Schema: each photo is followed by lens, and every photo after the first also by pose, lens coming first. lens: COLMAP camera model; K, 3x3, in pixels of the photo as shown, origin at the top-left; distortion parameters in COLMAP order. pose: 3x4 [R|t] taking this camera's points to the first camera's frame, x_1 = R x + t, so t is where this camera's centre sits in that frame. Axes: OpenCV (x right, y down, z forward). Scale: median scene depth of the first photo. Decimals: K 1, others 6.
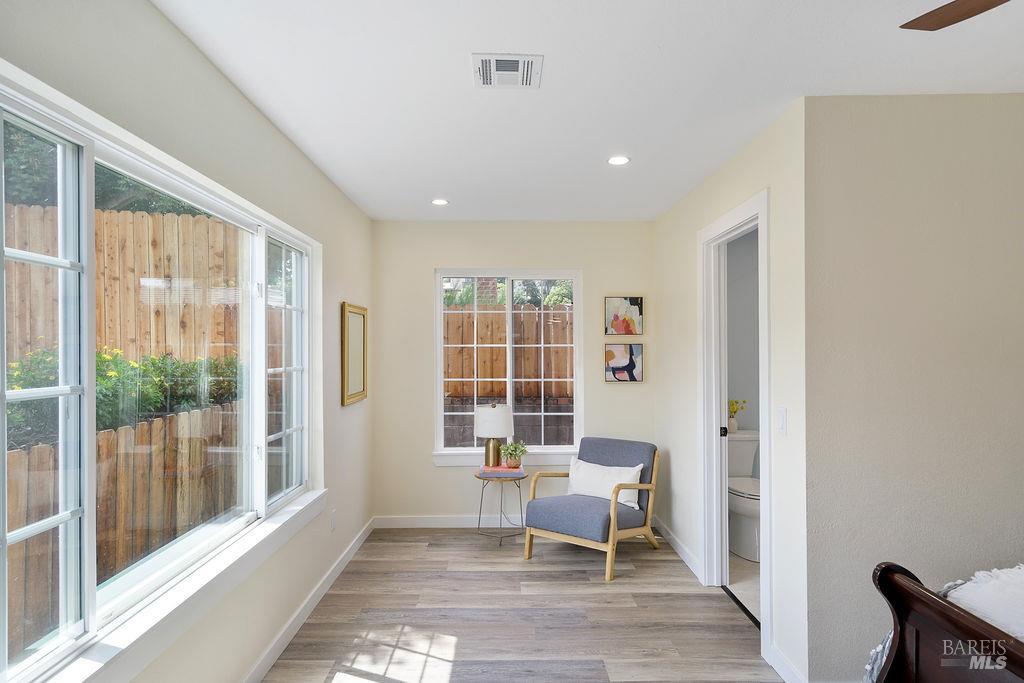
lens RADIAL K [[574.9, 0, 509.5], [0, 574.9, 356.2], [0, 0, 1]] dist [-0.002795, 0.000134]
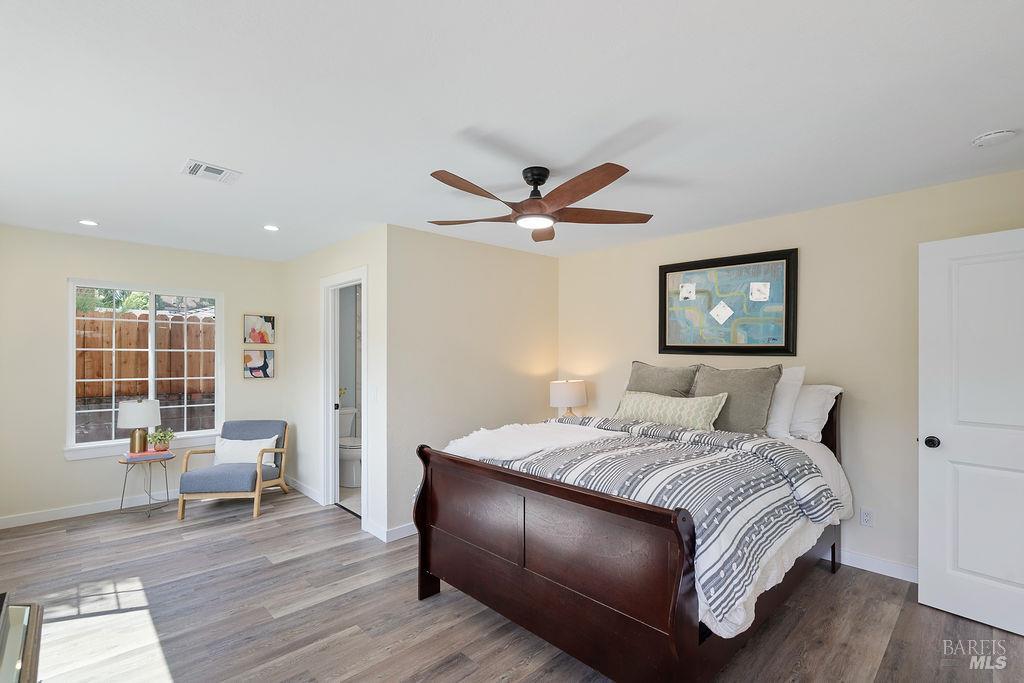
lens RADIAL K [[462.3, 0, 512.2], [0, 462.3, 345.4], [0, 0, 1]] dist [-0.001230, 0.000540]
pose [[0.722725, 0.022111, 0.690781, -0.140218], [-0.001997, 0.999551, -0.029906, -0.001163], [-0.691132, 0.020234, 0.722445, -0.226631]]
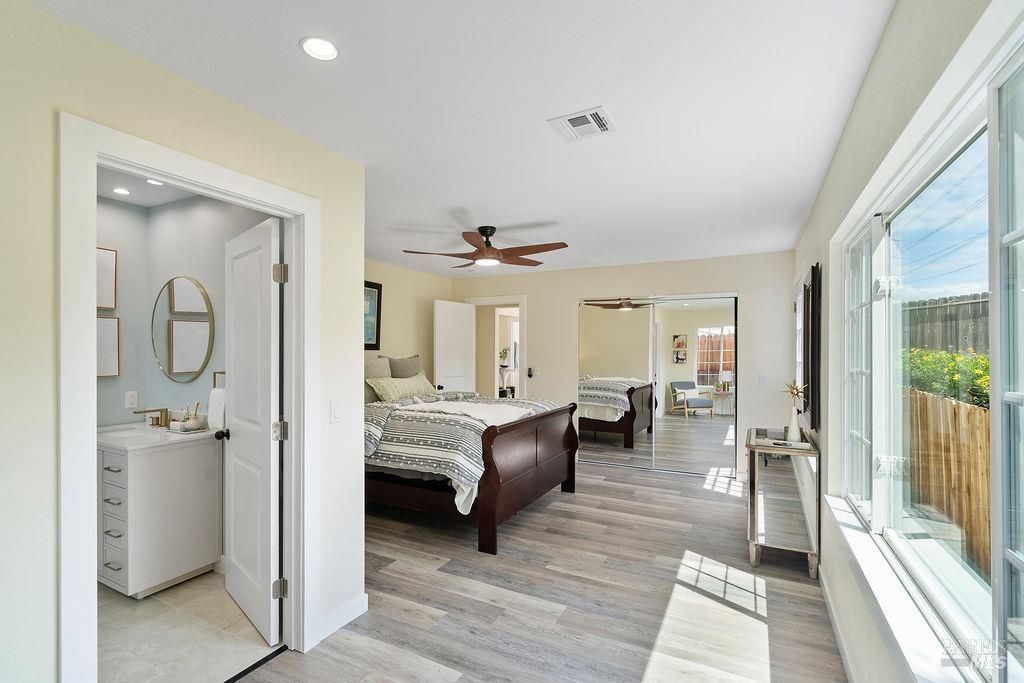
lens RADIAL K [[462.3, 0, 512.2], [0, 462.3, 345.4], [0, 0, 1]] dist [-0.001230, 0.000540]
pose [[-0.880682, 0.013170, 0.473525, -0.170030], [0.009197, 0.999900, -0.010705, -0.003421], [-0.473619, -0.005073, -0.880715, 0.949812]]
